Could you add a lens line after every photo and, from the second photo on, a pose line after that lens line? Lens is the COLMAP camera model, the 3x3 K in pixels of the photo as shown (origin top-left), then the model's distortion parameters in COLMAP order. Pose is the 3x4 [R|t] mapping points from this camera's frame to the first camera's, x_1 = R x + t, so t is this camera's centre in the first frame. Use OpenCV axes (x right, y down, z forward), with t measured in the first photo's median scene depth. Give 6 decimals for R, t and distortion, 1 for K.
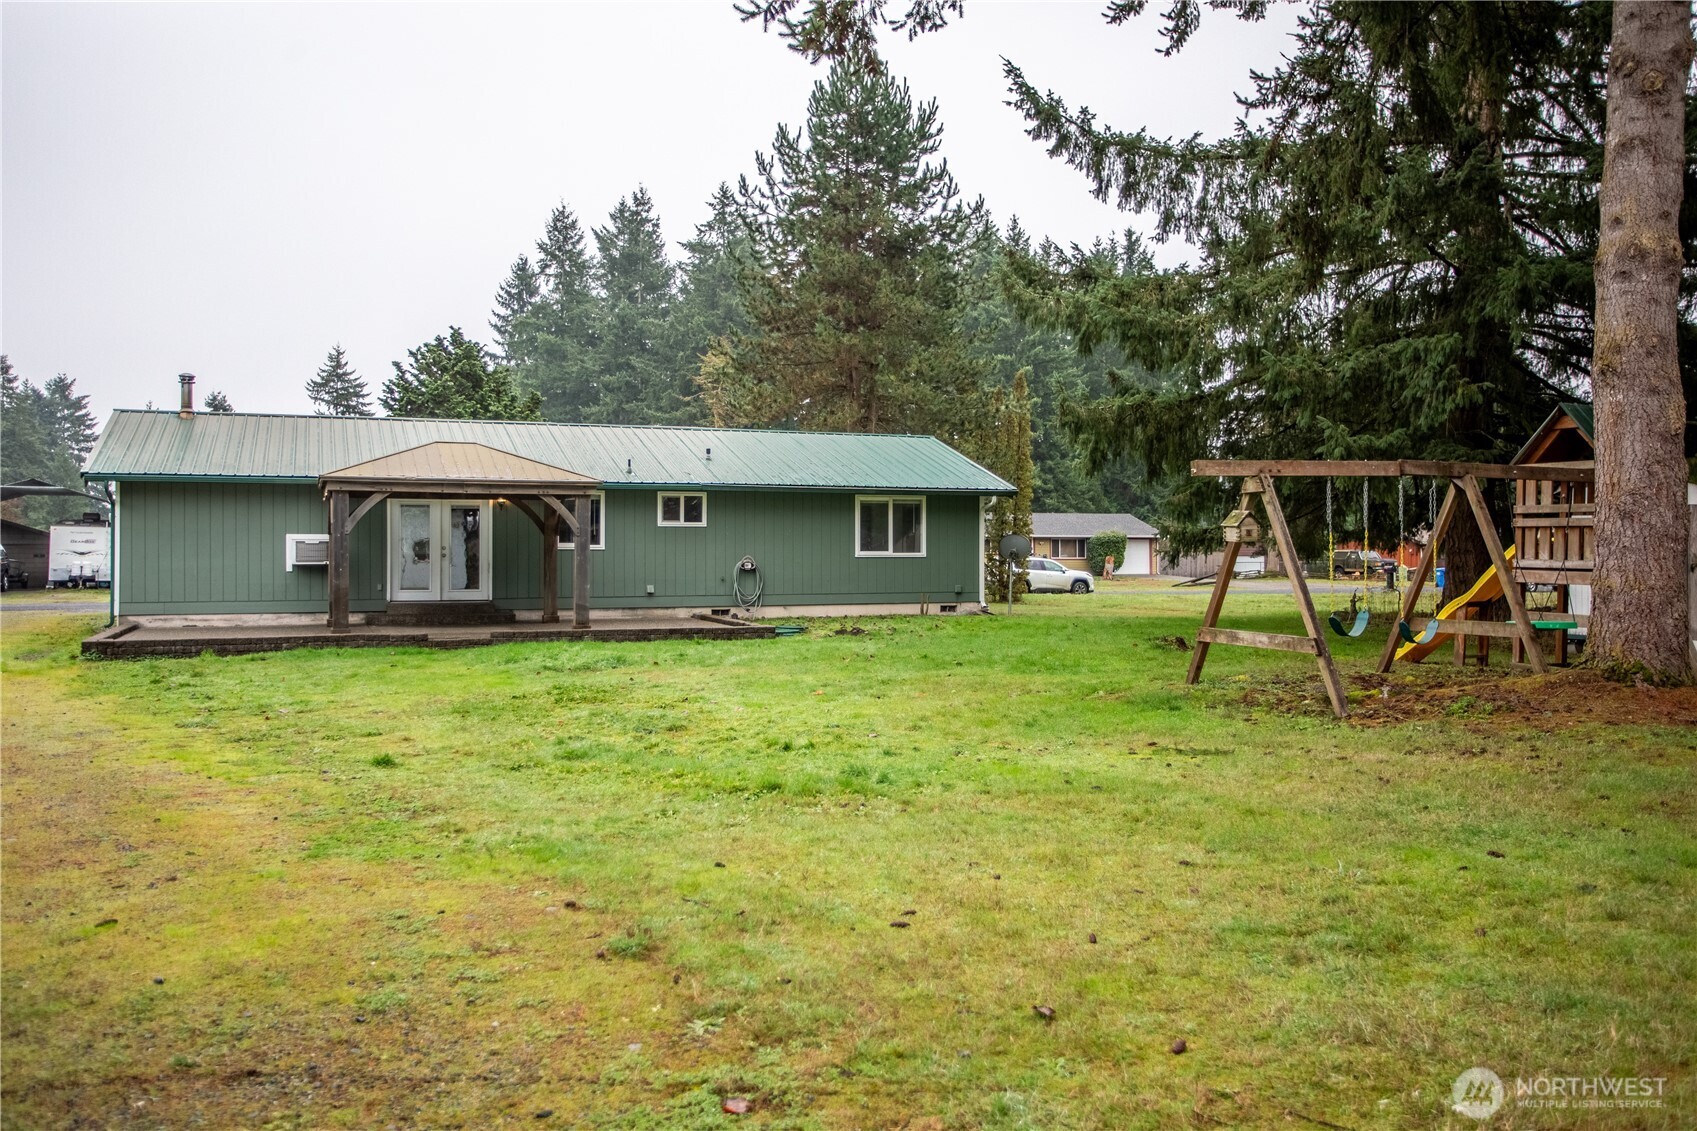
lens RADIAL K [[1381.1, 0, 843.2], [0, 1381.1, 549.1], [0, 0, 1]] dist [-0.006578, 0.025490]
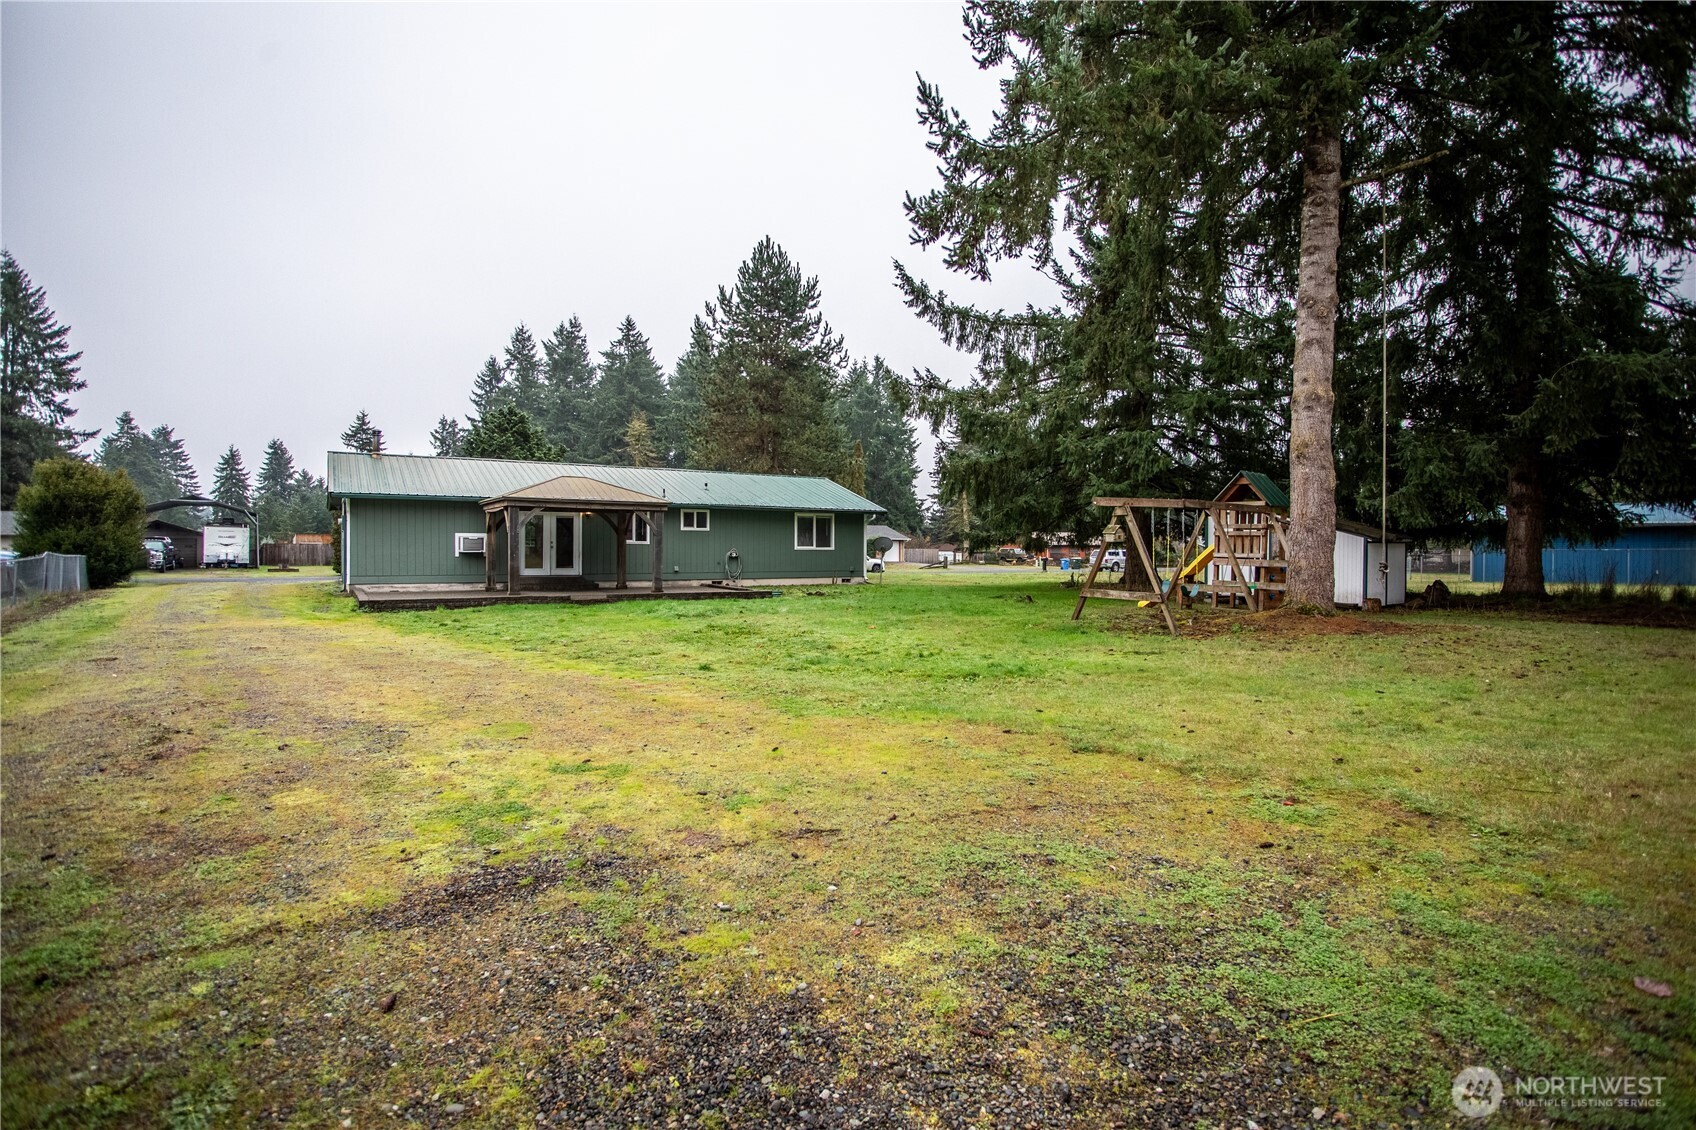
lens RADIAL K [[843.1, 0, 848.5], [0, 843.1, 560.0], [0, 0, 1]] dist [-0.057040, 0.009511]
pose [[0.982750, 0.004027, 0.184897, -0.121079], [-0.007041, 0.999853, 0.015646, 0.001720], [-0.184807, -0.016678, 0.982633, -0.014944]]
